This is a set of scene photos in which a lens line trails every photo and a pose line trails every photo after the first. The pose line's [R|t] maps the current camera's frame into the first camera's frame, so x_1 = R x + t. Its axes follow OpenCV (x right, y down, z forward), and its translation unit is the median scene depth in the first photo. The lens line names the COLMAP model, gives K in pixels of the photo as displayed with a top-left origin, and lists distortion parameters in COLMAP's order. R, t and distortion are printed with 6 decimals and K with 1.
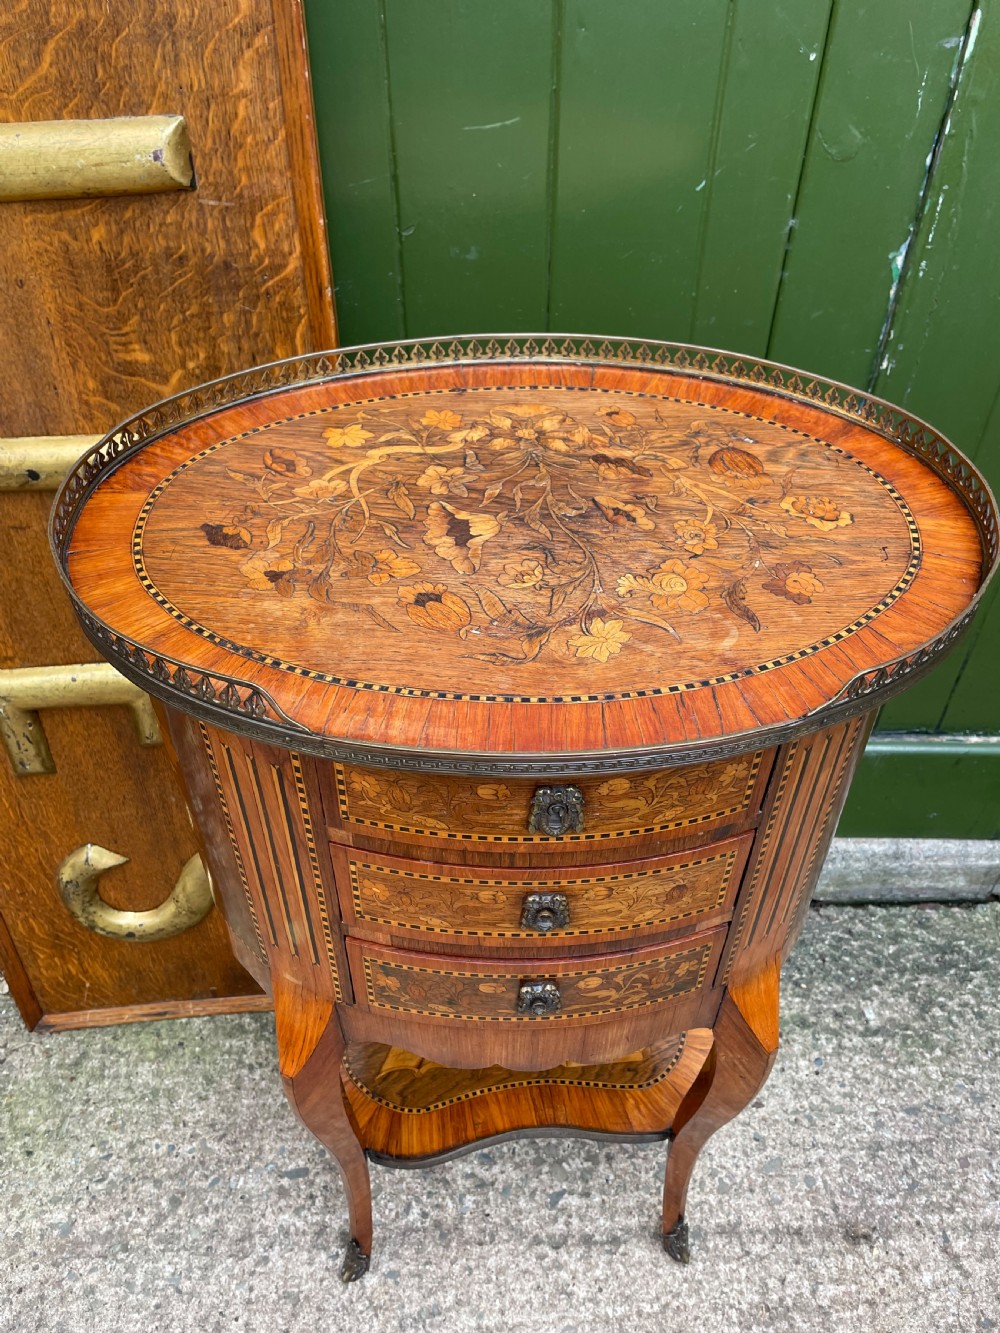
lens RADIAL K [[1020.1, 0, 500.5], [0, 1020.1, 655.7], [0, 0, 1]] dist [0.082185, -0.118637]
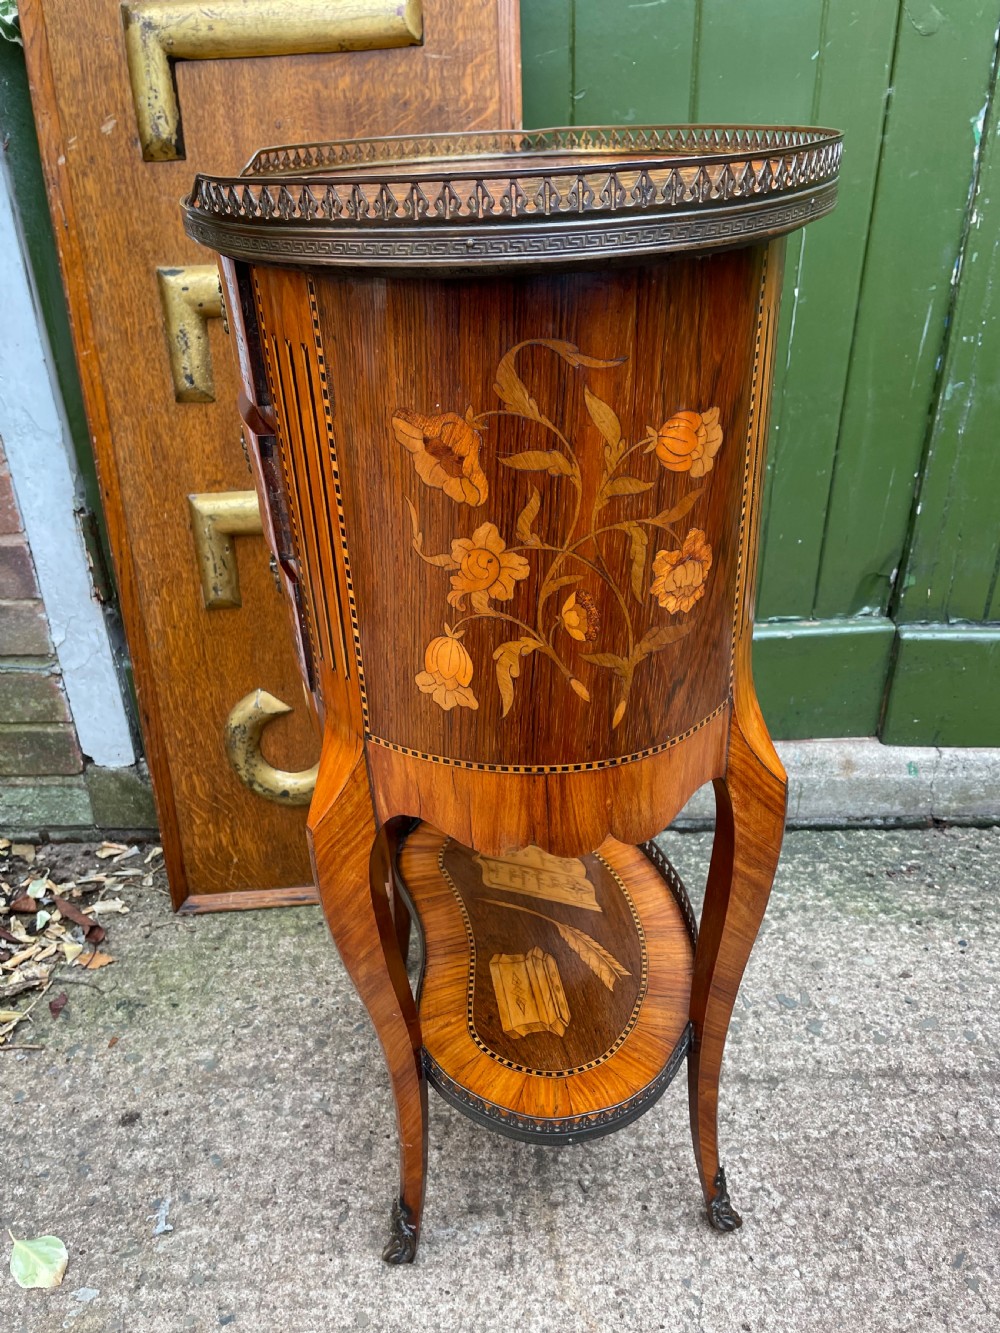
lens RADIAL K [[1019.0, 0, 489.7], [0, 1019.0, 656.8], [0, 0, 1]] dist [0.082726, -0.116792]
pose [[0.998913, -0.003611, -0.046483, -0.103396], [-0.007457, 0.971788, -0.235736, 0.394508], [0.046023, 0.235826, 0.970705, -0.043279]]
